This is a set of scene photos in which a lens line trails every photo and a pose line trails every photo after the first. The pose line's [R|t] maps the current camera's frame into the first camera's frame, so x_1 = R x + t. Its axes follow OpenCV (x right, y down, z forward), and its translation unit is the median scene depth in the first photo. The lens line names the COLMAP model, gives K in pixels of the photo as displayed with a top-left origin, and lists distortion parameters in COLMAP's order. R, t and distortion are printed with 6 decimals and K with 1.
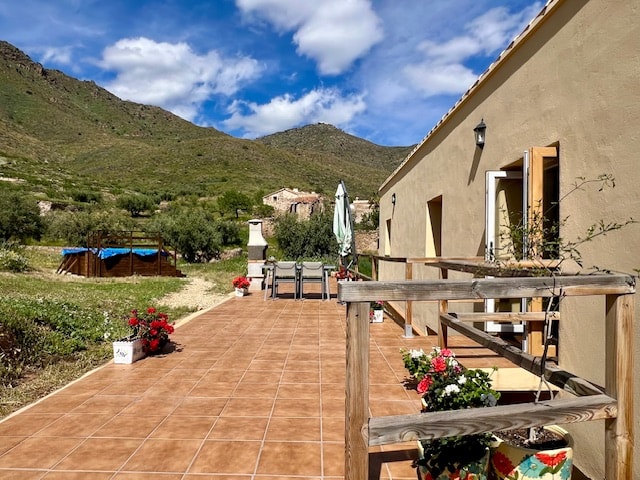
lens RADIAL K [[402.7, 0, 320.0], [0, 402.7, 240.0], [0, 0, 1]] dist [-0.001692, 0.000686]
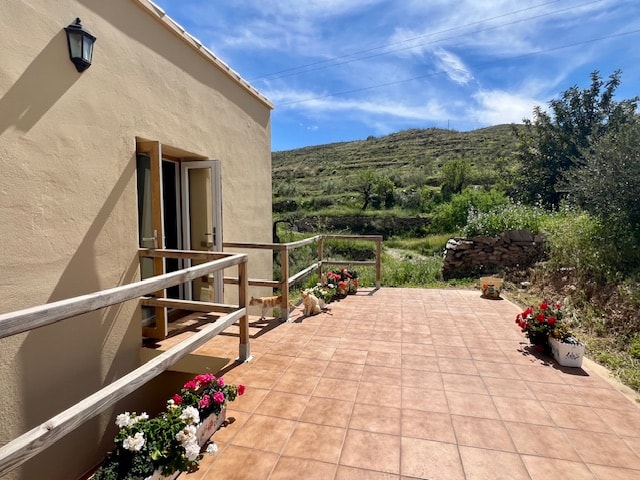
lens RADIAL K [[344.2, 0, 320.0], [0, 344.2, 240.0], [0, 0, 1]] dist [-0.003351, -0.000172]
pose [[-0.971804, -0.021804, 0.234781, -0.013348], [-0.012542, 0.999086, 0.040870, -0.001975], [-0.235457, 0.036773, -0.971189, 0.329037]]
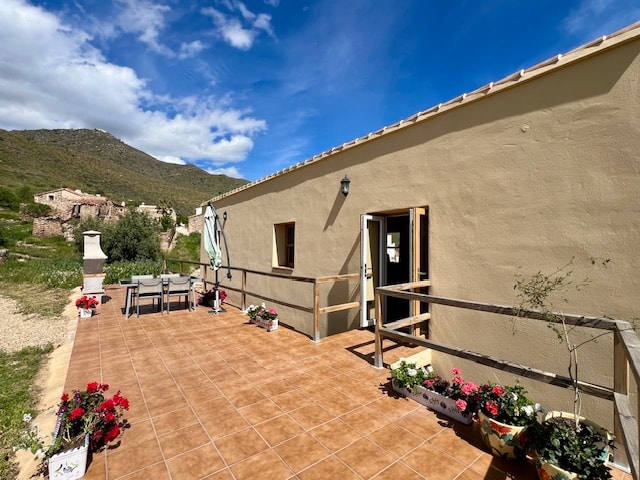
lens RADIAL K [[295.3, 0, 321.1], [0, 295.3, 237.6], [0, 0, 1]] dist [-0.000458, -0.000004]
pose [[0.795345, 0.011577, 0.606046, -0.070412], [-0.009230, 0.999933, -0.006988, -0.016871], [-0.606086, -0.000036, 0.795399, 0.051979]]
